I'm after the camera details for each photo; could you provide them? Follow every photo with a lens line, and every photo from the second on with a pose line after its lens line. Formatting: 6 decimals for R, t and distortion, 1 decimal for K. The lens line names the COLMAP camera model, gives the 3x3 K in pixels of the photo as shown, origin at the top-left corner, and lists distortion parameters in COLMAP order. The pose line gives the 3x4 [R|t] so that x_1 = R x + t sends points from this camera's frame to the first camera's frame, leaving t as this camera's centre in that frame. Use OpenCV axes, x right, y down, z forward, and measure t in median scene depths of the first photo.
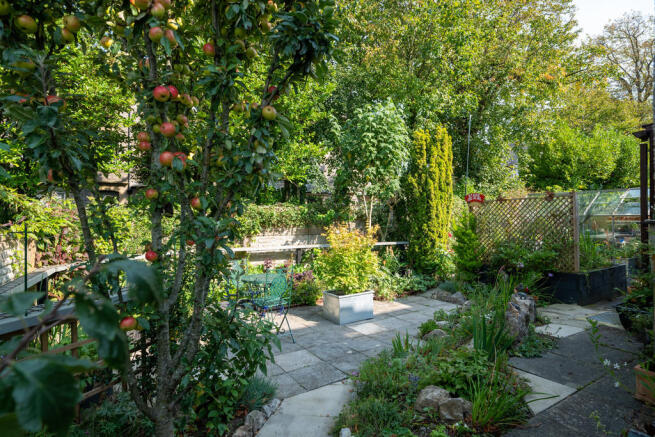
lens RADIAL K [[353.0, 0, 327.6], [0, 353.0, 219.0], [0, 0, 1]] dist [0.002937, 0.000494]
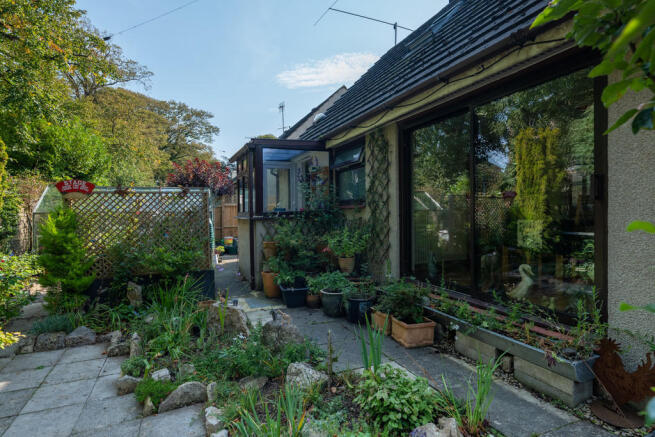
lens RADIAL K [[353.0, 0, 327.1], [0, 353.0, 215.5], [0, 0, 1]] dist [0.002937, 0.000494]
pose [[0.160635, -0.008792, 0.986975, -0.178904], [0.003227, 0.999960, 0.008382, -0.006862], [-0.987009, 0.001838, 0.160657, 0.367333]]
